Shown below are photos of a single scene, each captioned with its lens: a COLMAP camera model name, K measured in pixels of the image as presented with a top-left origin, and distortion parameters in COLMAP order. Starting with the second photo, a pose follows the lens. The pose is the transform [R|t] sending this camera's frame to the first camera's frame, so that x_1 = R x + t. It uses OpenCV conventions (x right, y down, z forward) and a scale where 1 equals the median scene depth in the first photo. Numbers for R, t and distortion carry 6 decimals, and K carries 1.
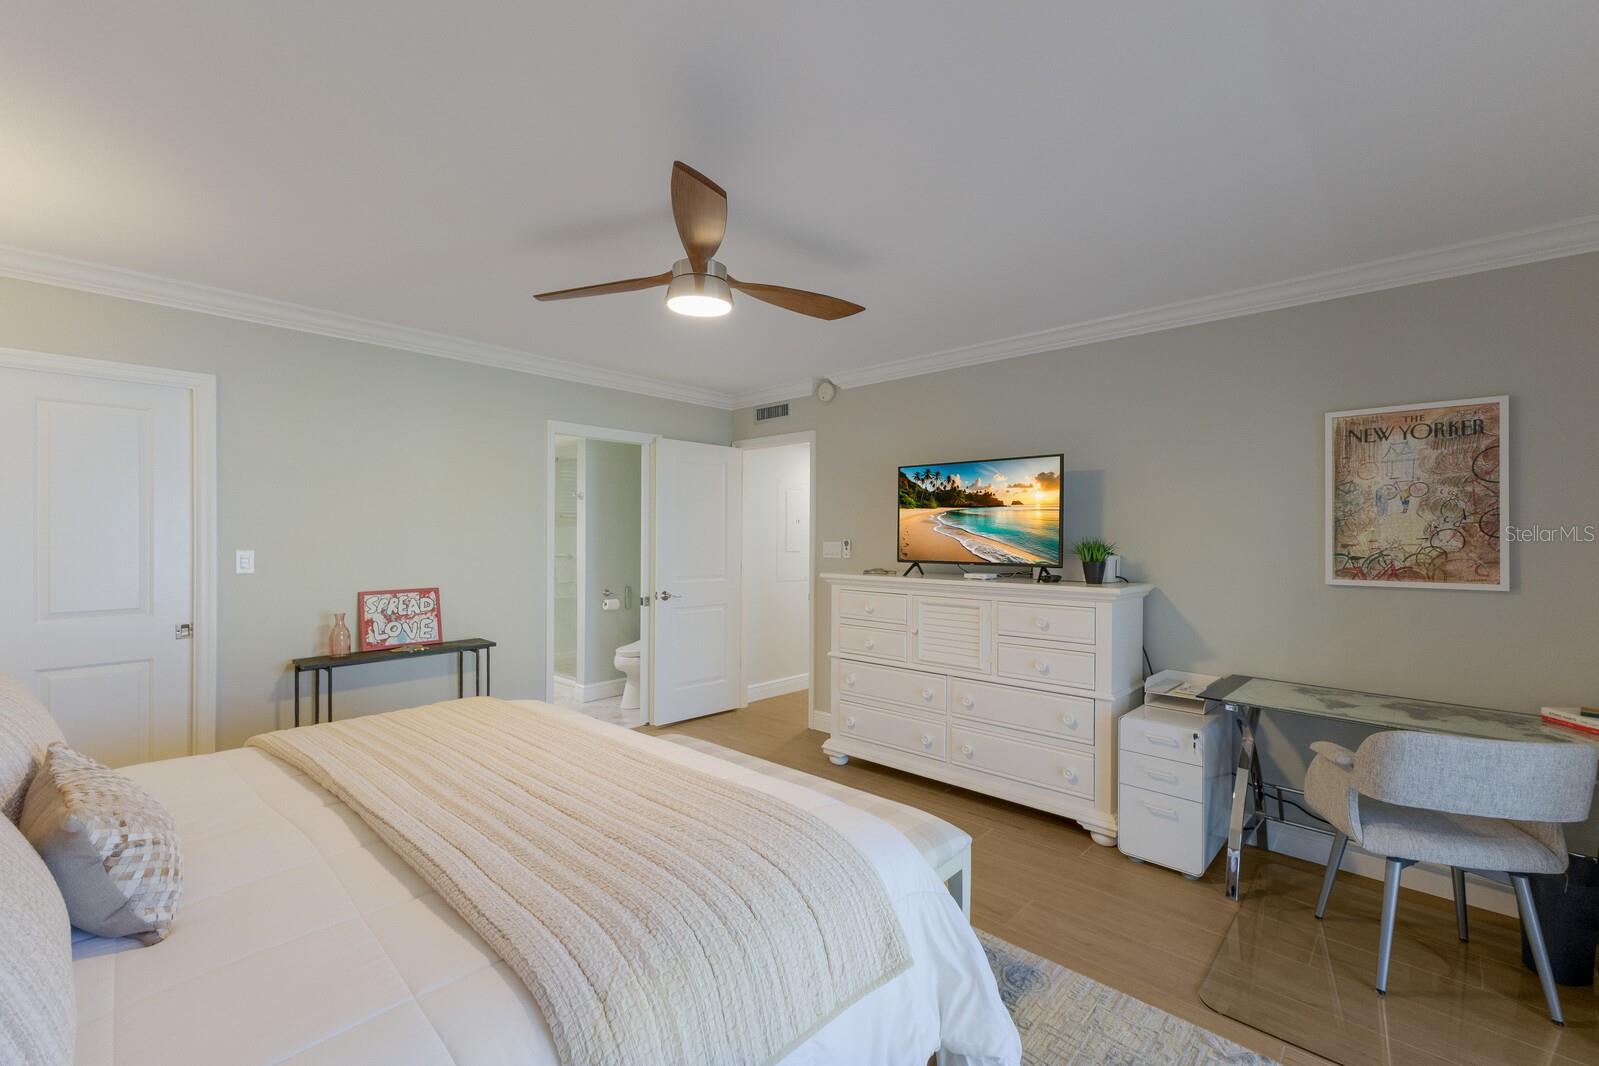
lens RADIAL K [[688.6, 0, 802.4], [0, 688.6, 526.6], [0, 0, 1]] dist [0.011808, 0.000268]
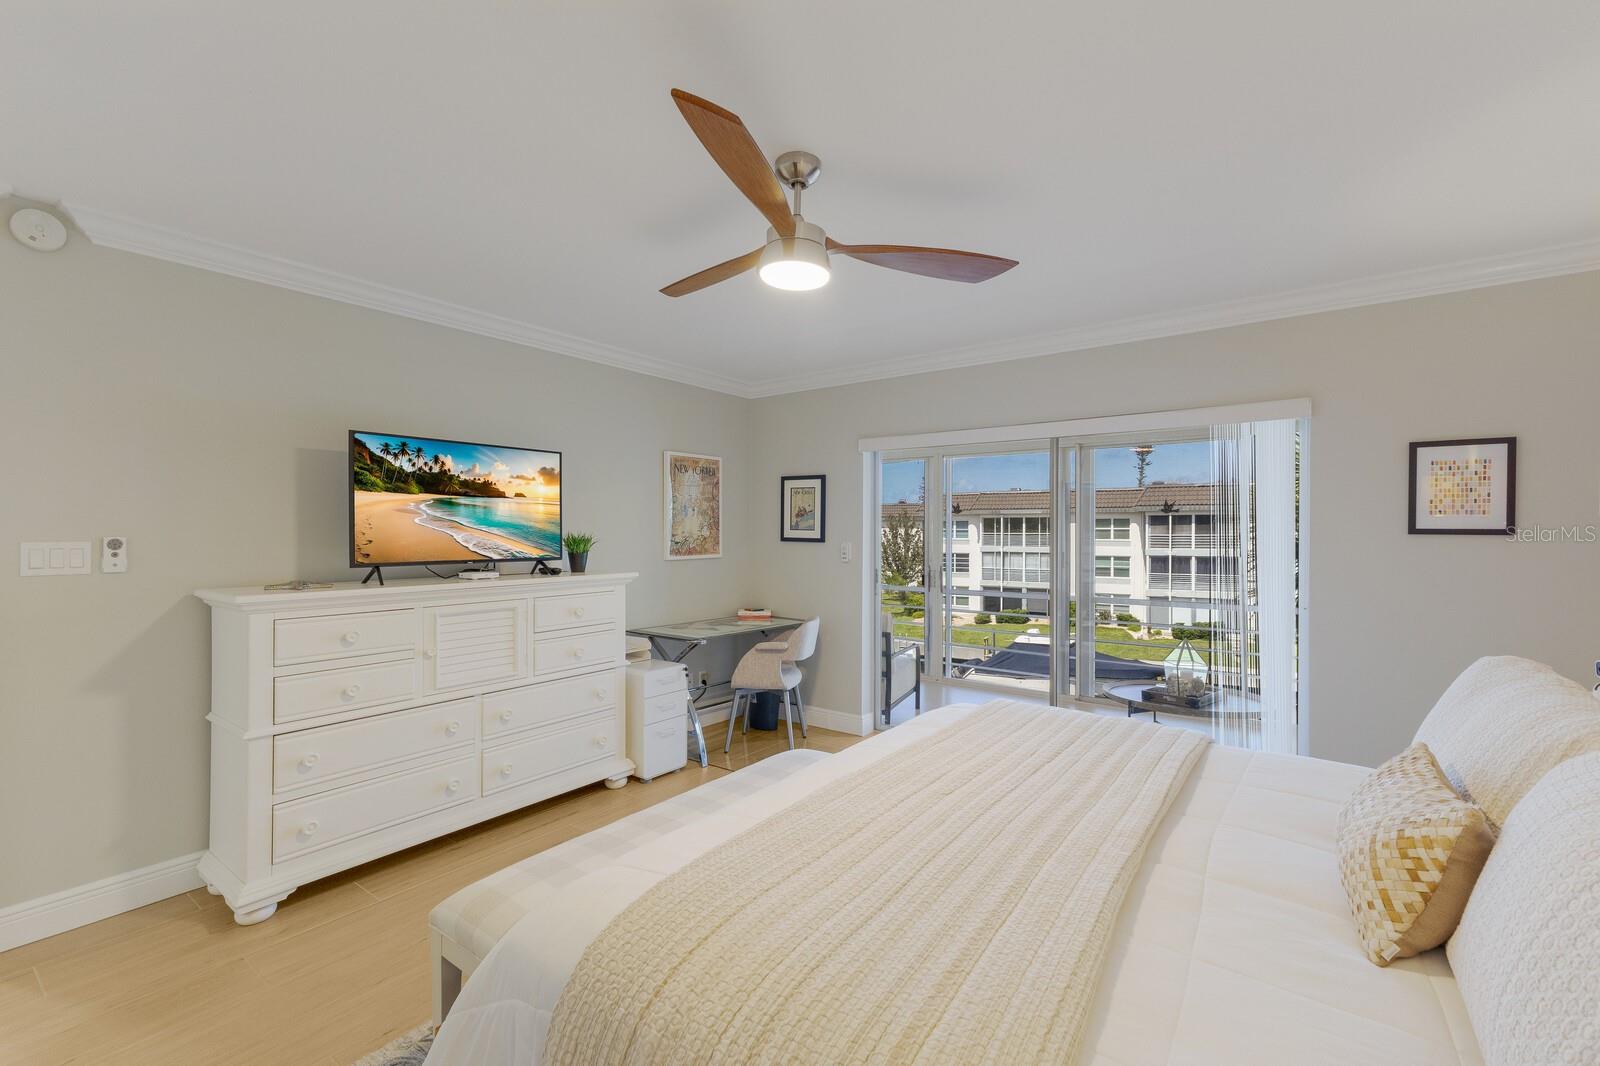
lens RADIAL K [[689.1, 0, 802.9], [0, 689.1, 526.6], [0, 0, 1]] dist [0.011808, 0.000268]
pose [[-0.102648, 0.001179, 0.994717, -0.665496], [-0.015011, 0.999884, -0.002734, 0.005918], [-0.994605, -0.015212, -0.102618, 0.687348]]
